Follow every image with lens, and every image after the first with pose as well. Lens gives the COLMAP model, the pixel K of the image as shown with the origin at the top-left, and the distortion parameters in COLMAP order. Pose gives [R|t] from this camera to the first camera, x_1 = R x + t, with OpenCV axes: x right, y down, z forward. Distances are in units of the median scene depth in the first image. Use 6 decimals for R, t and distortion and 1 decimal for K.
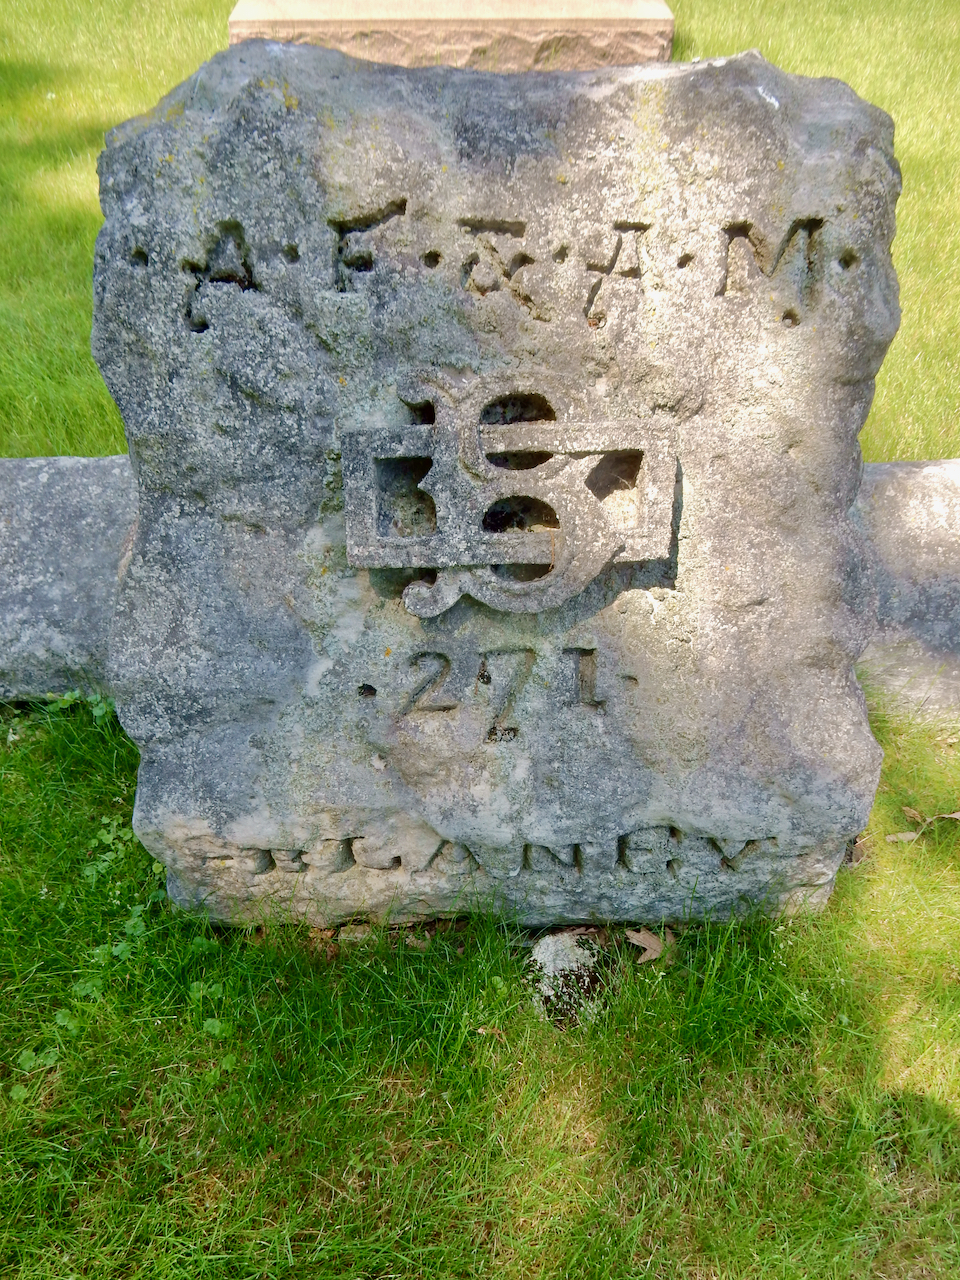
lens RADIAL K [[962.7, 0, 468.6], [0, 962.7, 639.6], [0, 0, 1]] dist [-0.025095, 0.017066]
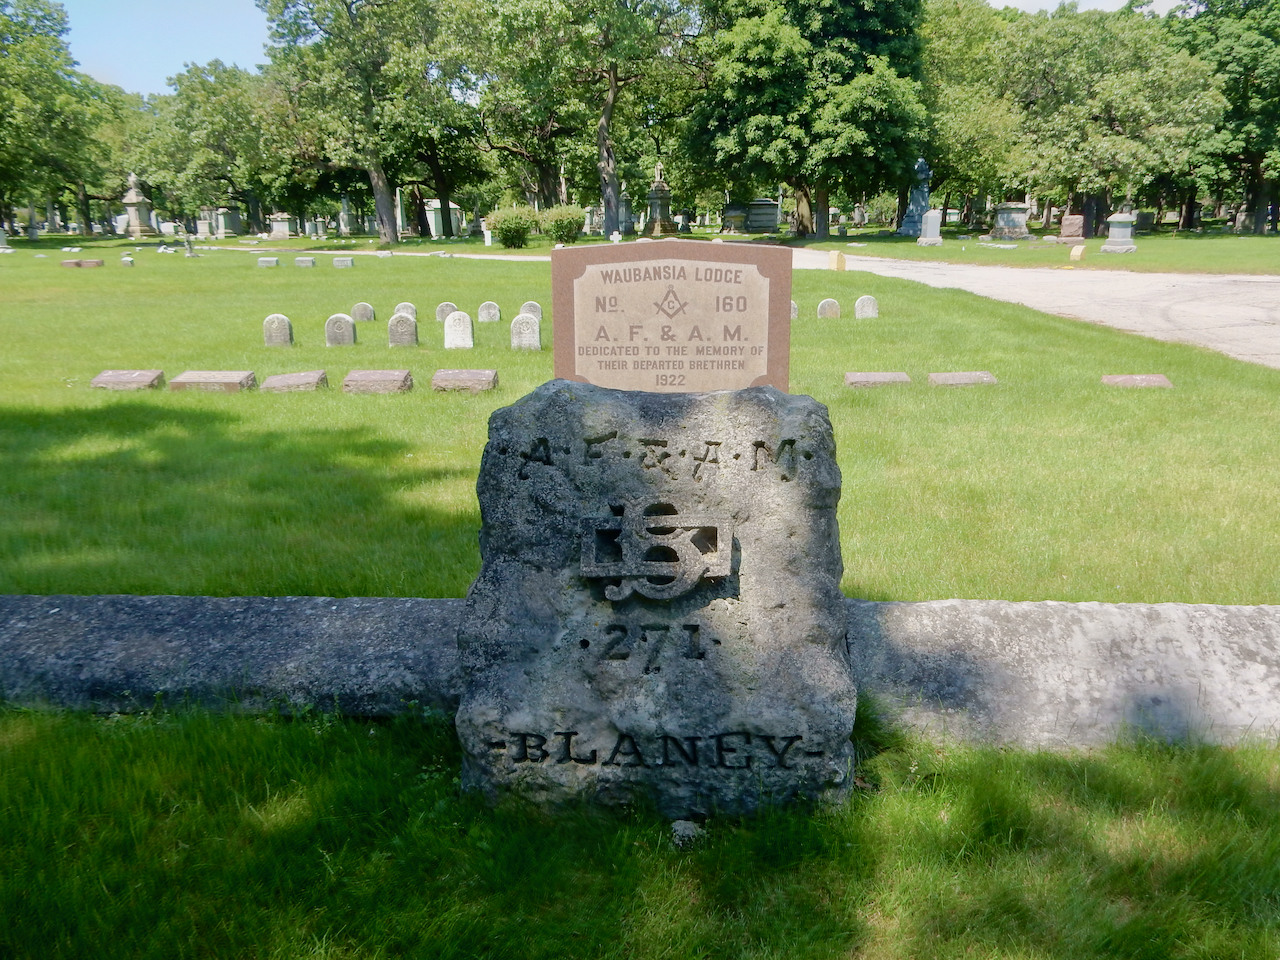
lens RADIAL K [[962.7, 0, 645.7], [0, 962.7, 480.2], [0, 0, 1]] dist [-0.025095, 0.017066]
pose [[0.997631, 0.008527, -0.068265, 0.155946], [-0.042915, 0.852681, -0.520667, 0.807675], [0.053768, 0.522363, 0.851026, -0.882066]]
